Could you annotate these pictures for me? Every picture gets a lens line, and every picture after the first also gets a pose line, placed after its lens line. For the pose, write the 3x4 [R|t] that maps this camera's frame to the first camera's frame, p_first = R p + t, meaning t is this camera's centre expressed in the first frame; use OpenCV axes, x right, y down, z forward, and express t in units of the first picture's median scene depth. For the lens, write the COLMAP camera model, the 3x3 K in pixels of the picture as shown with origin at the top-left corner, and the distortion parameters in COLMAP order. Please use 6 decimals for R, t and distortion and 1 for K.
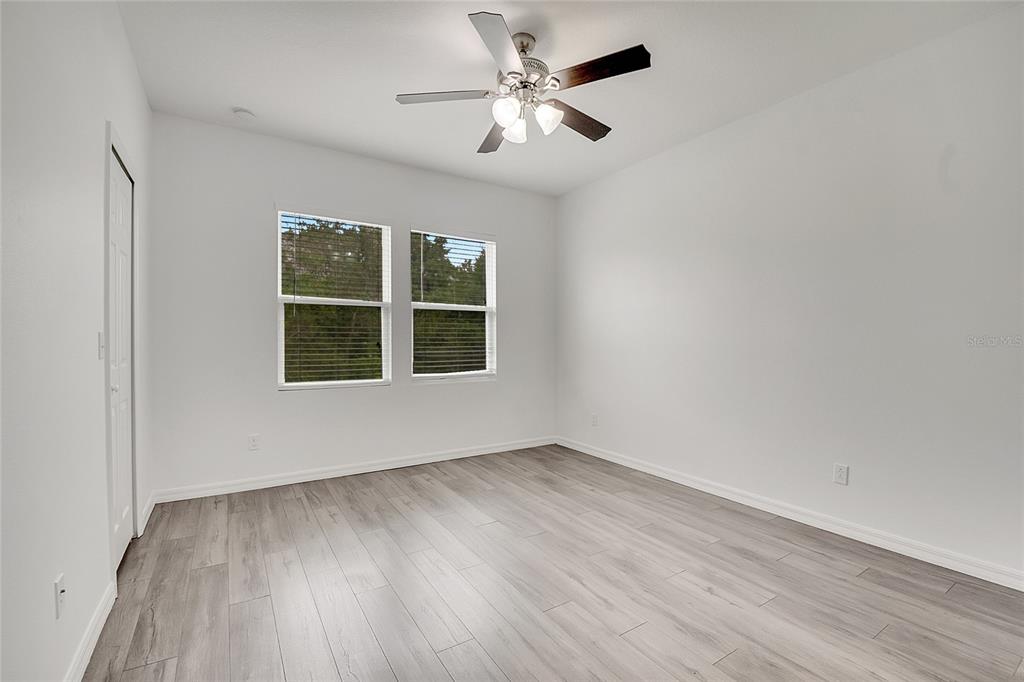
lens RADIAL K [[455.2, 0, 512.5], [0, 455.2, 341.0], [0, 0, 1]] dist [-0.017293, -0.001748]
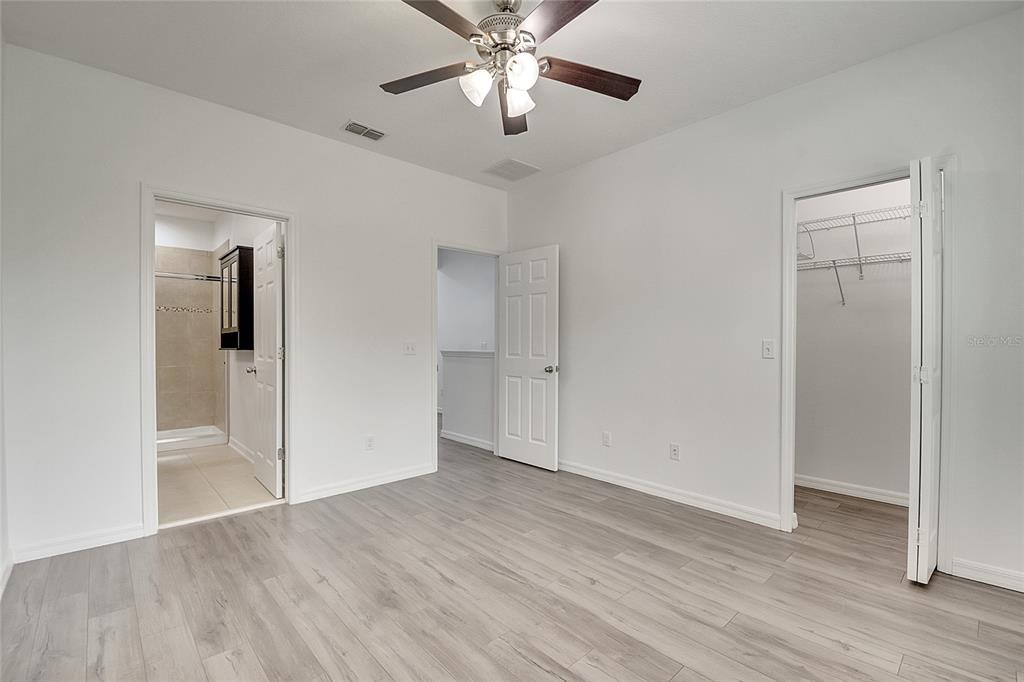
lens RADIAL K [[455.2, 0, 512.4], [0, 455.2, 342.7], [0, 0, 1]] dist [-0.017293, -0.001748]
pose [[-0.984340, -0.003481, -0.176244, 0.178898], [-0.004096, 0.999987, 0.003129, -0.011586], [0.176230, 0.003802, -0.984342, 2.048276]]
